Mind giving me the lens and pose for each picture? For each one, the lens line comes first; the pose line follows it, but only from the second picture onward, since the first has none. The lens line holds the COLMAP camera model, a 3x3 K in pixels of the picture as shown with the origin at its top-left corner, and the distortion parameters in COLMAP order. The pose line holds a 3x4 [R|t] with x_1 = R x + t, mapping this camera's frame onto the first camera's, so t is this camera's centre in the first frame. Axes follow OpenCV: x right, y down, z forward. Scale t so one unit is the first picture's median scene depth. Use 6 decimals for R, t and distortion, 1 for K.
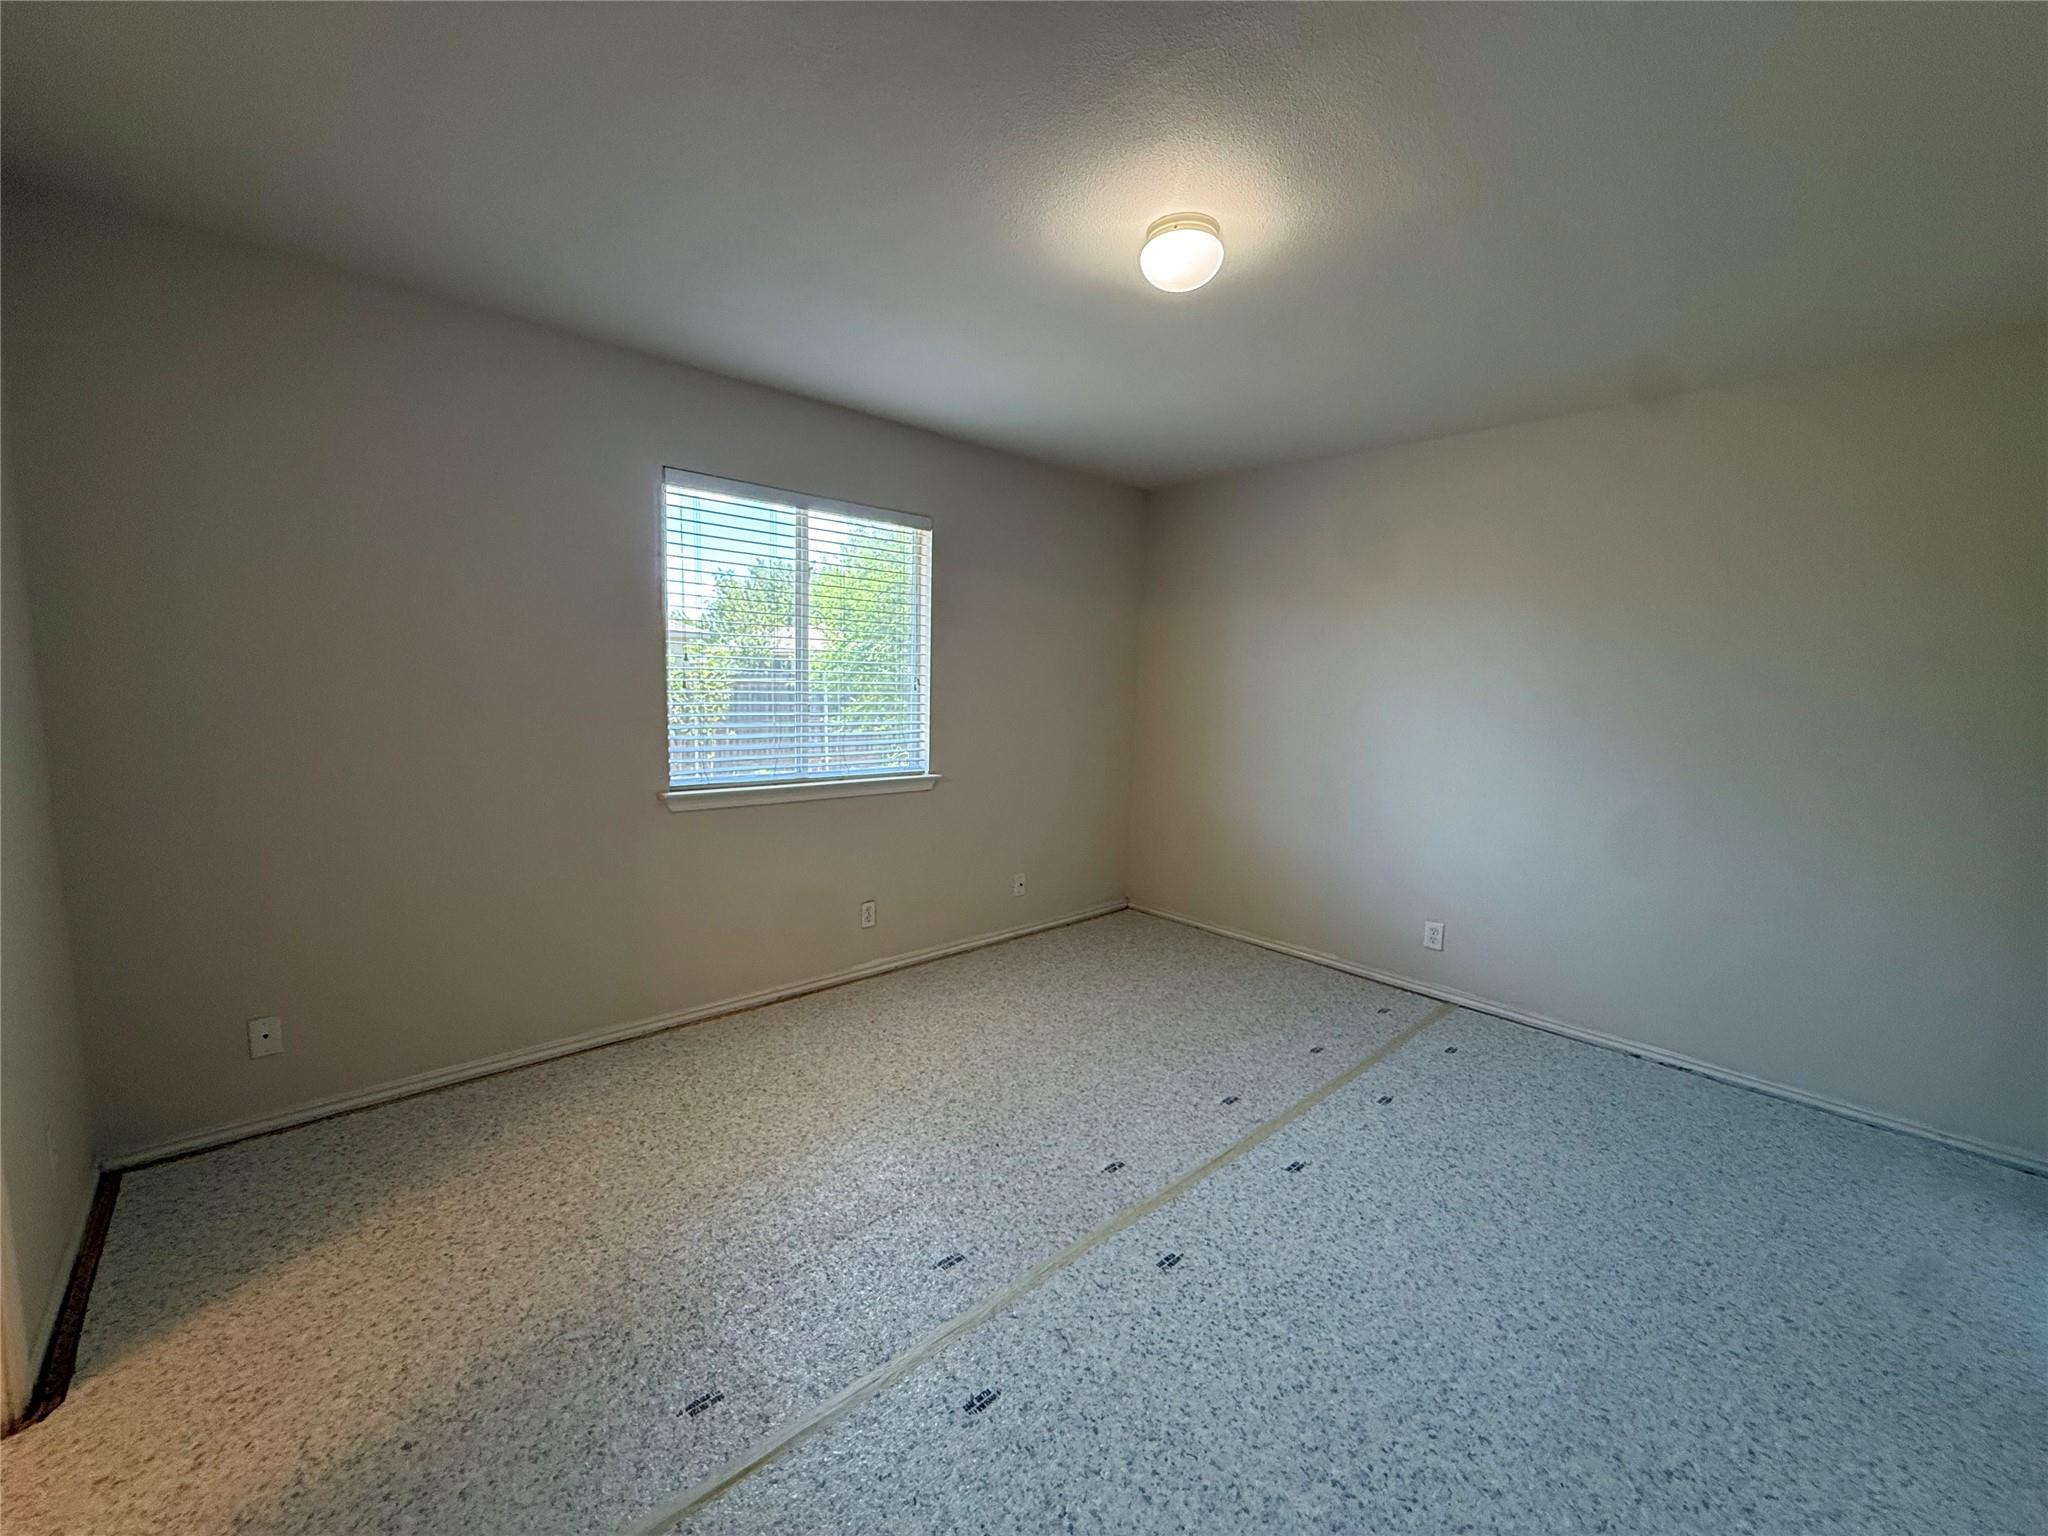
lens RADIAL K [[816.3, 0, 1023.9], [0, 816.3, 774.0], [0, 0, 1]] dist [0.001125, -0.000363]
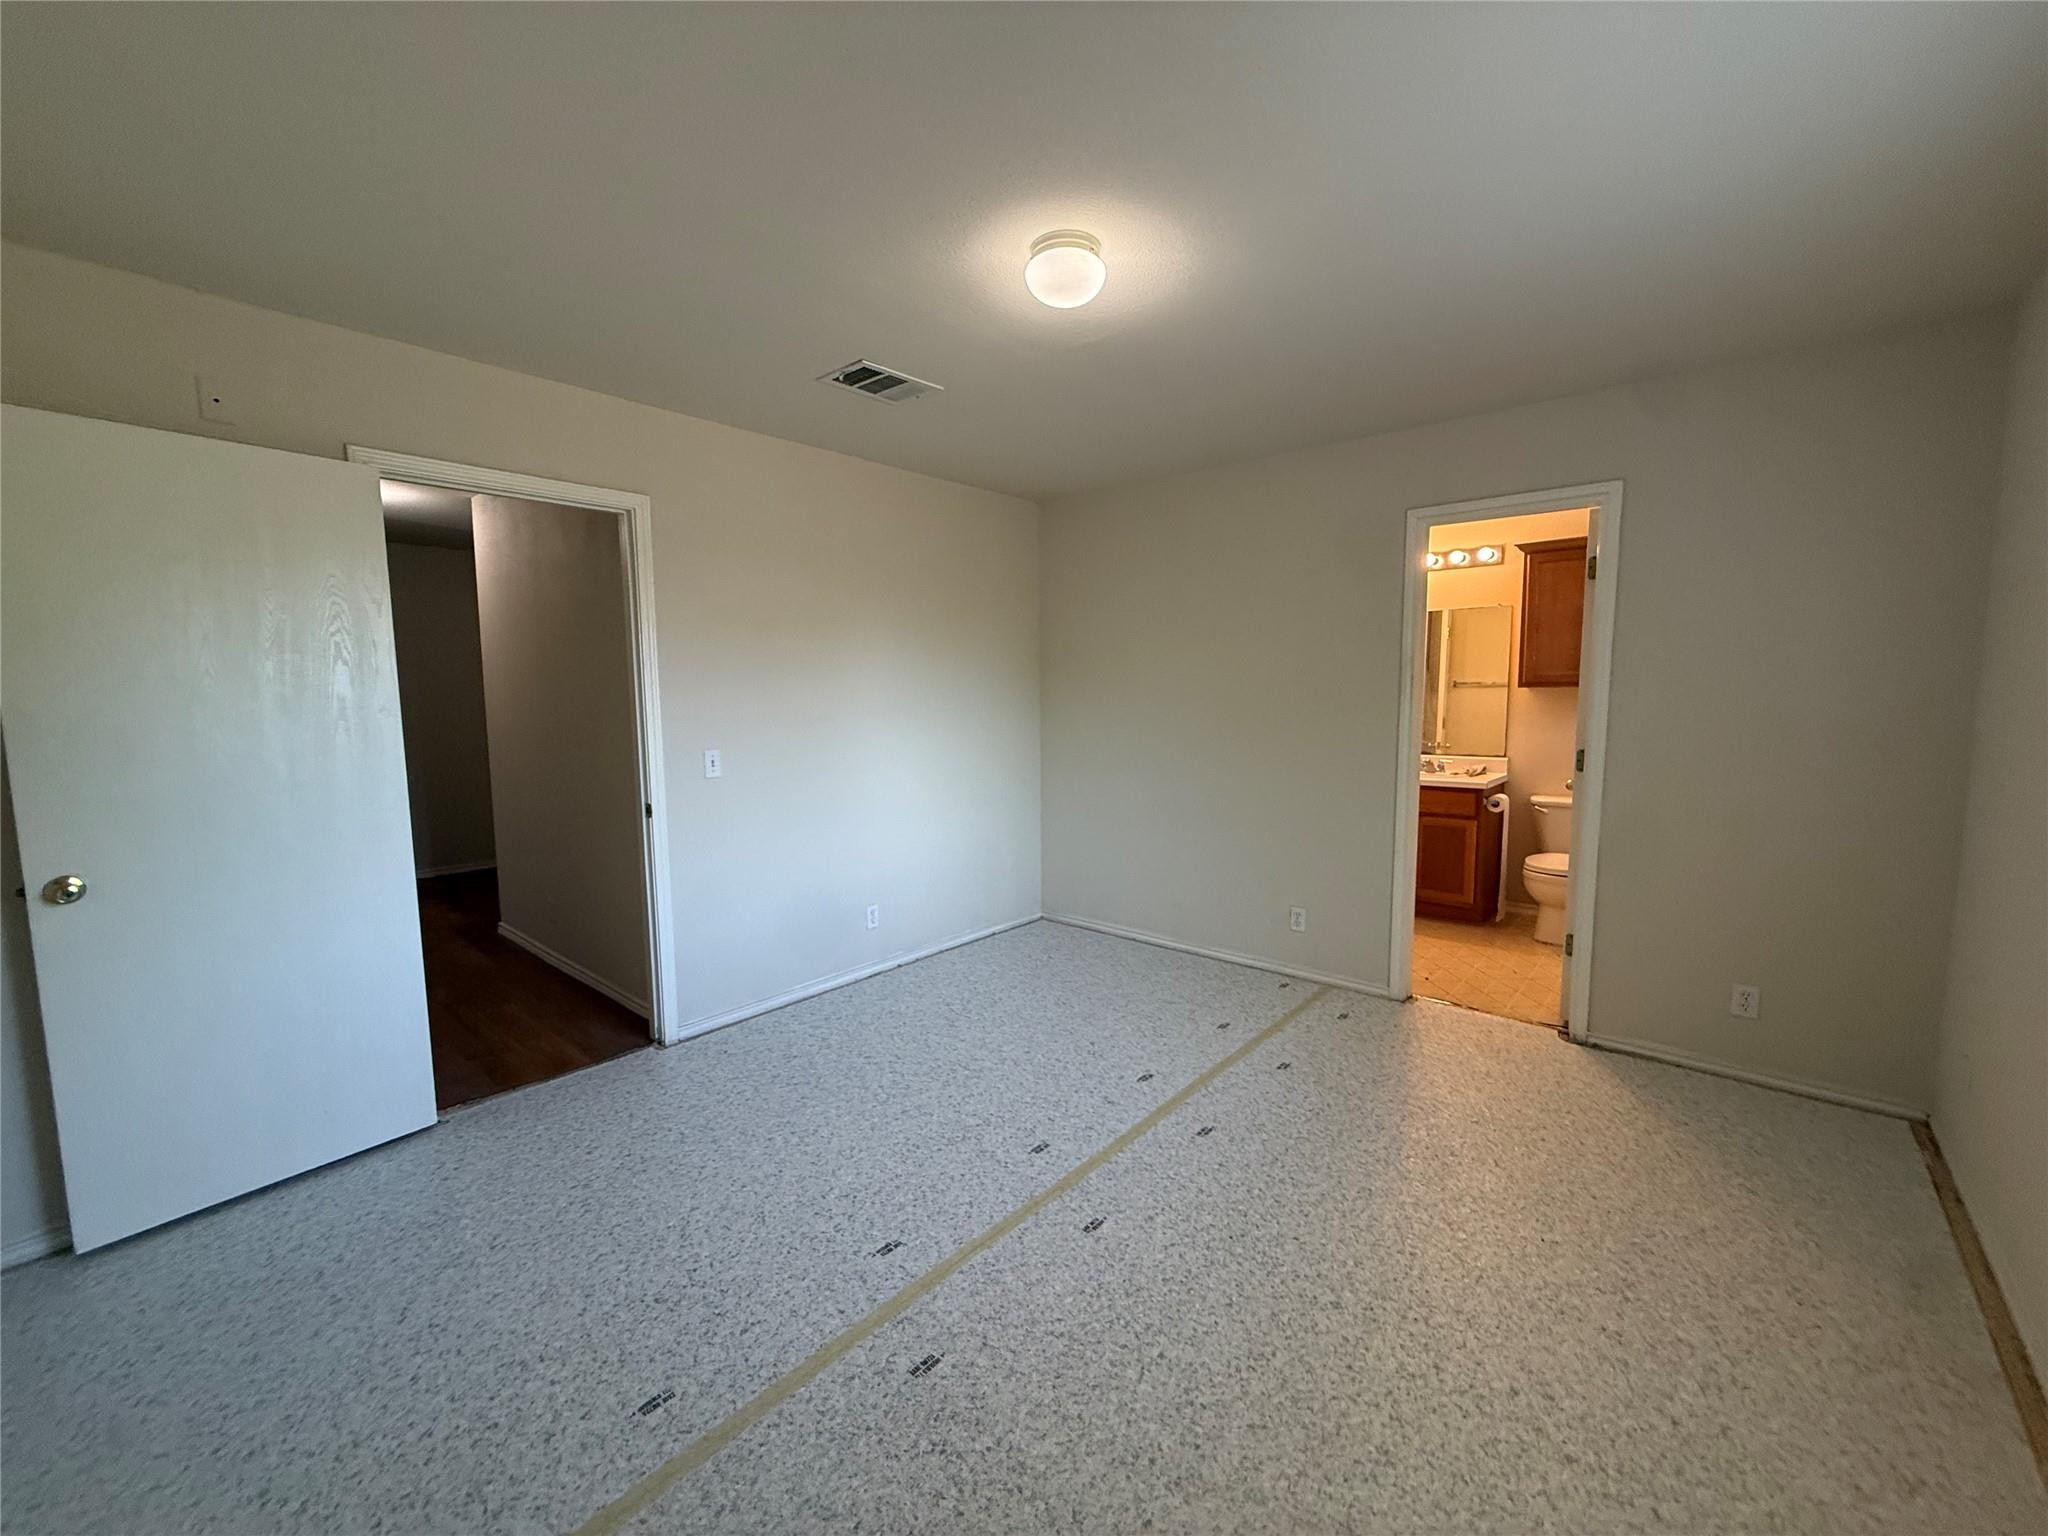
lens RADIAL K [[816.3, 0, 1025.4], [0, 816.3, 770.0], [0, 0, 1]] dist [0.001125, -0.000363]
pose [[-0.993545, -0.008169, -0.113140, 0.311400], [-0.032845, 0.975395, 0.218005, -0.223925], [0.108575, 0.220314, -0.969367, 1.869594]]
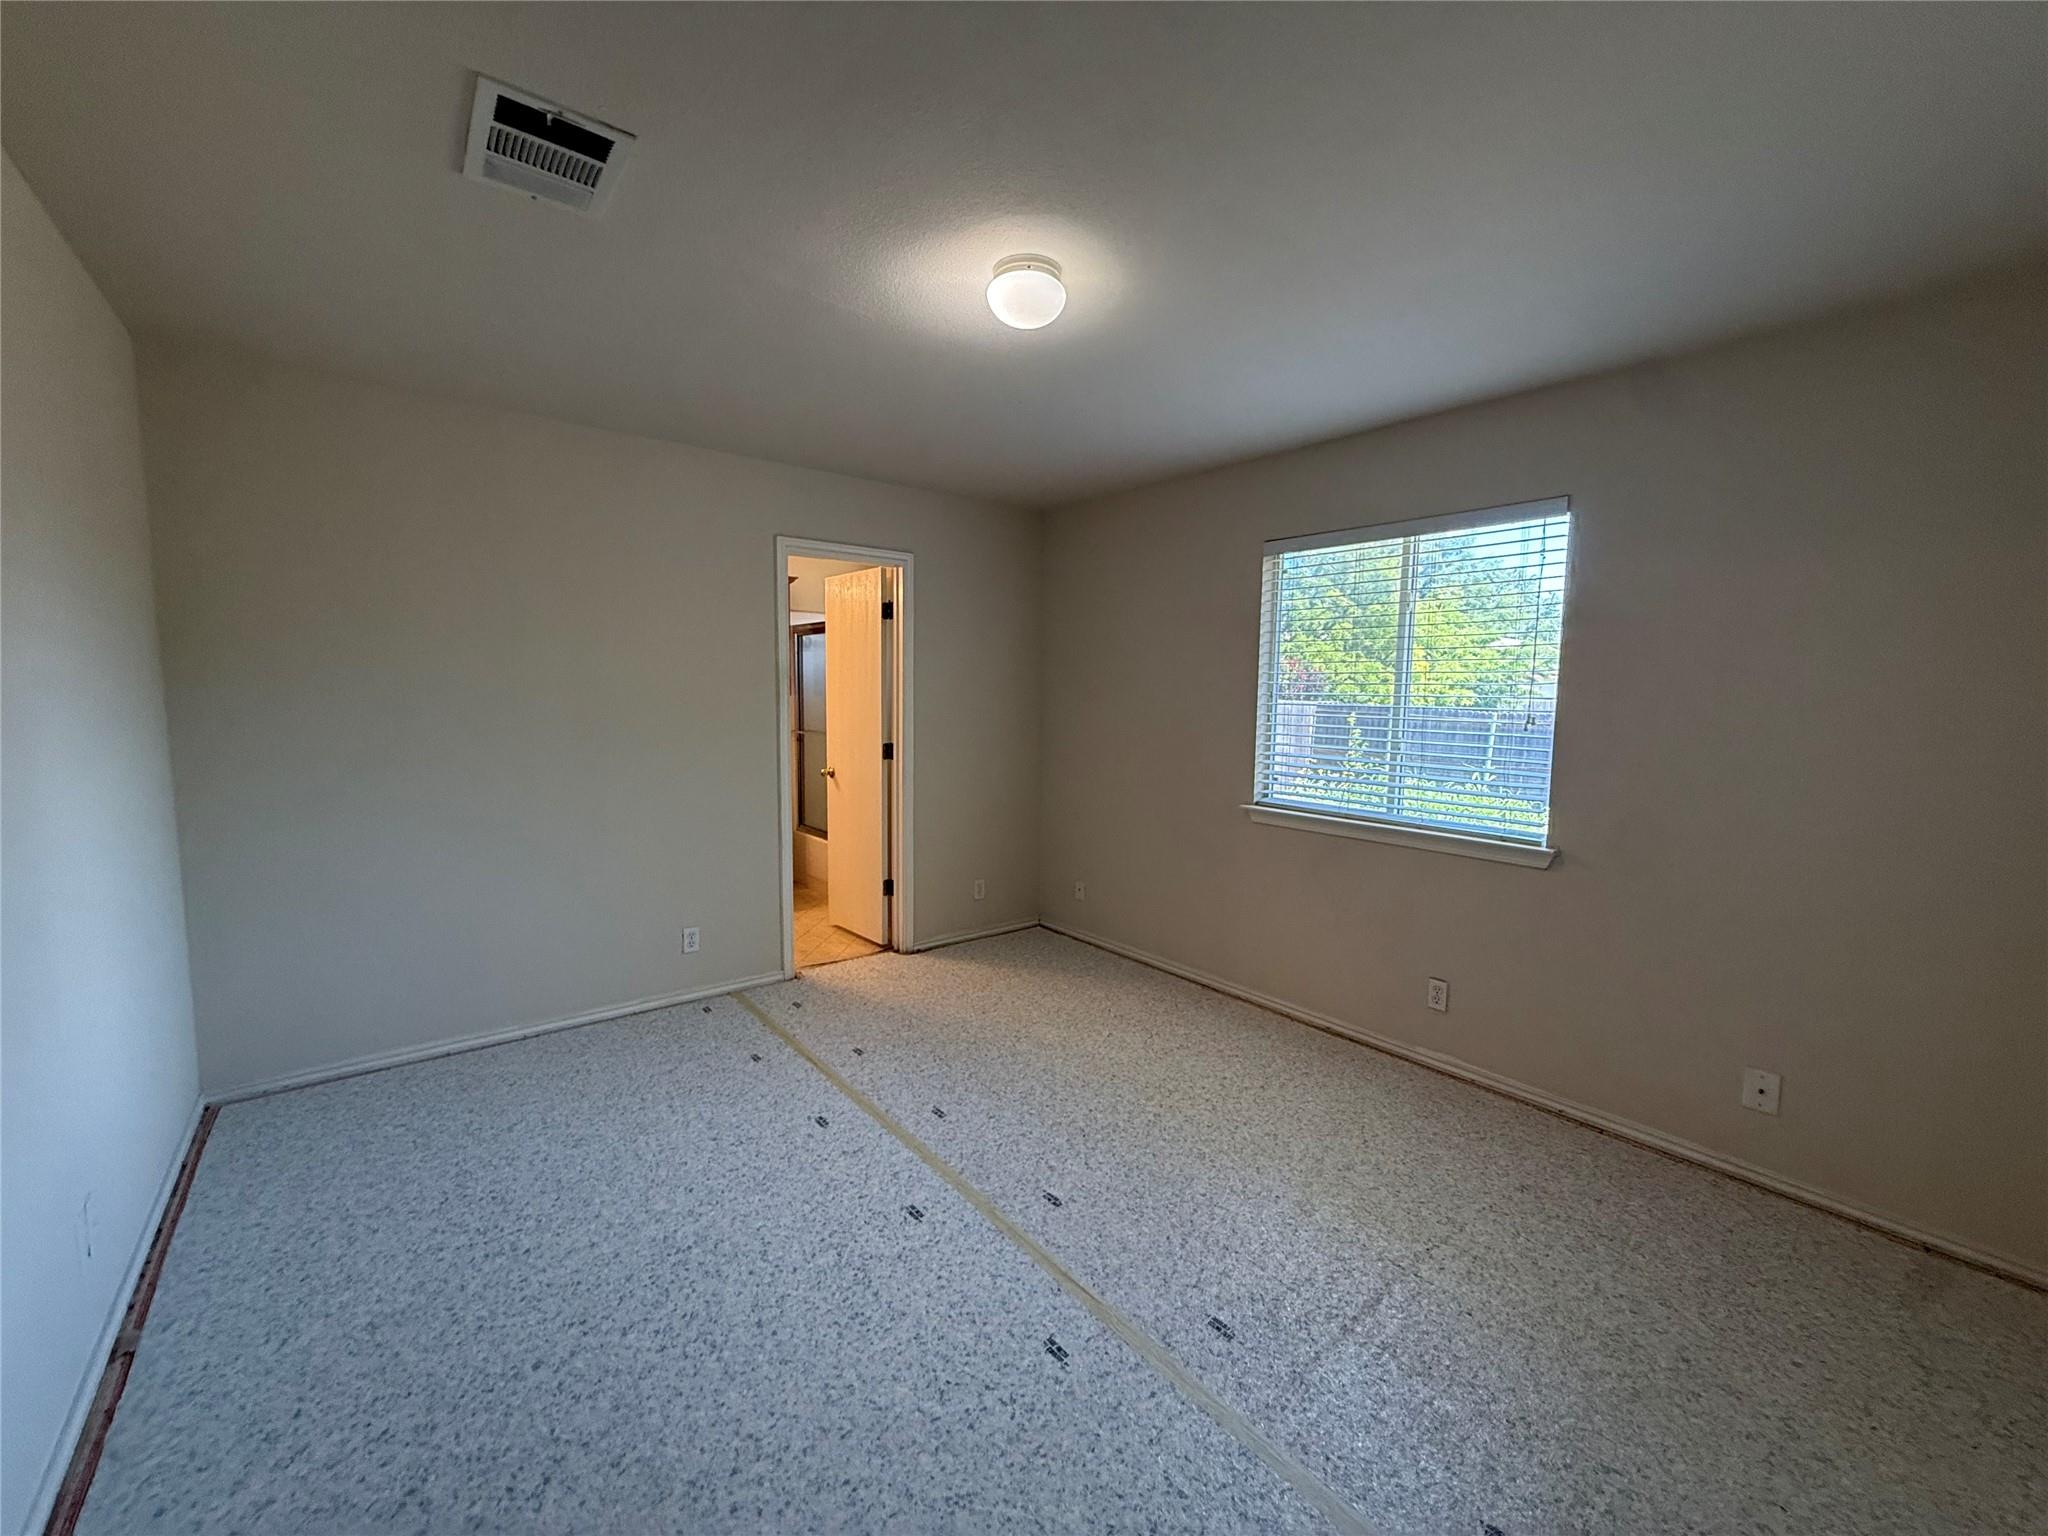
lens RADIAL K [[816.3, 0, 1018.1], [0, 816.3, 768.0], [0, 0, 1]] dist [0.001125, -0.000363]
pose [[-0.070685, 0.063561, -0.995472, 1.121333], [-0.136726, 0.987931, 0.072788, -0.102735], [0.988084, 0.141252, -0.061142, 1.002256]]
